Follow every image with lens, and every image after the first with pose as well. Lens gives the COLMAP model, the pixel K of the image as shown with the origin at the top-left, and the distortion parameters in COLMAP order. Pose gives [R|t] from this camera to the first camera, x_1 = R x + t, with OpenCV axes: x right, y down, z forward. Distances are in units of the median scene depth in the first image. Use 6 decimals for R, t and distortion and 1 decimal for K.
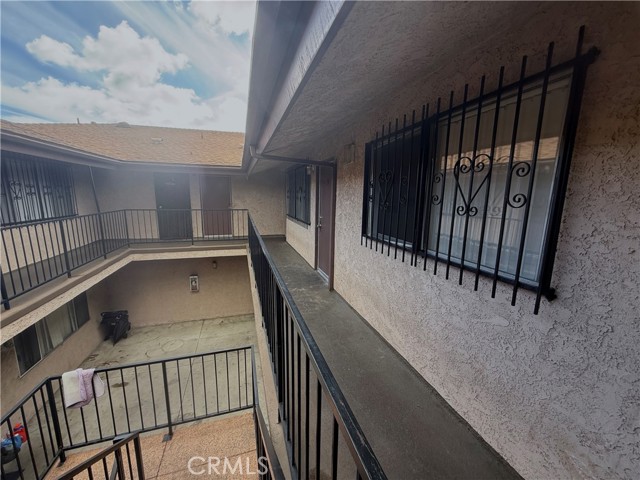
lens RADIAL K [[255.0, 0, 319.0], [0, 255.0, 239.7], [0, 0, 1]] dist [0.000802, -0.000107]
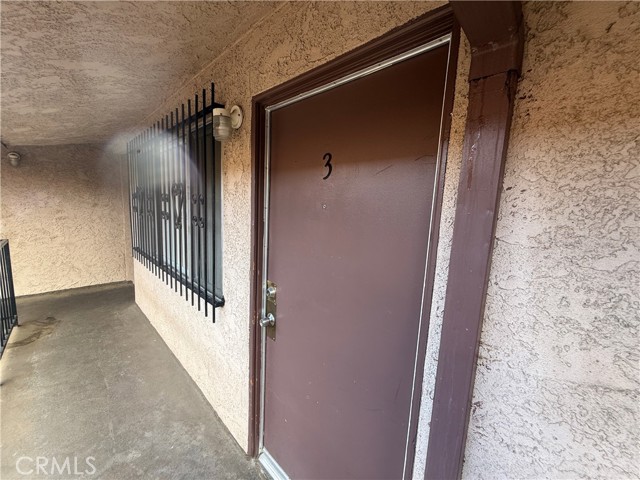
lens RADIAL K [[255.0, 0, 319.0], [0, 255.0, 239.7], [0, 0, 1]] dist [0.000802, -0.000107]
pose [[0.881183, -0.044461, 0.470680, -0.075185], [0.055677, 0.998399, -0.009927, -0.133833], [-0.469485, 0.034953, 0.882248, 0.679470]]
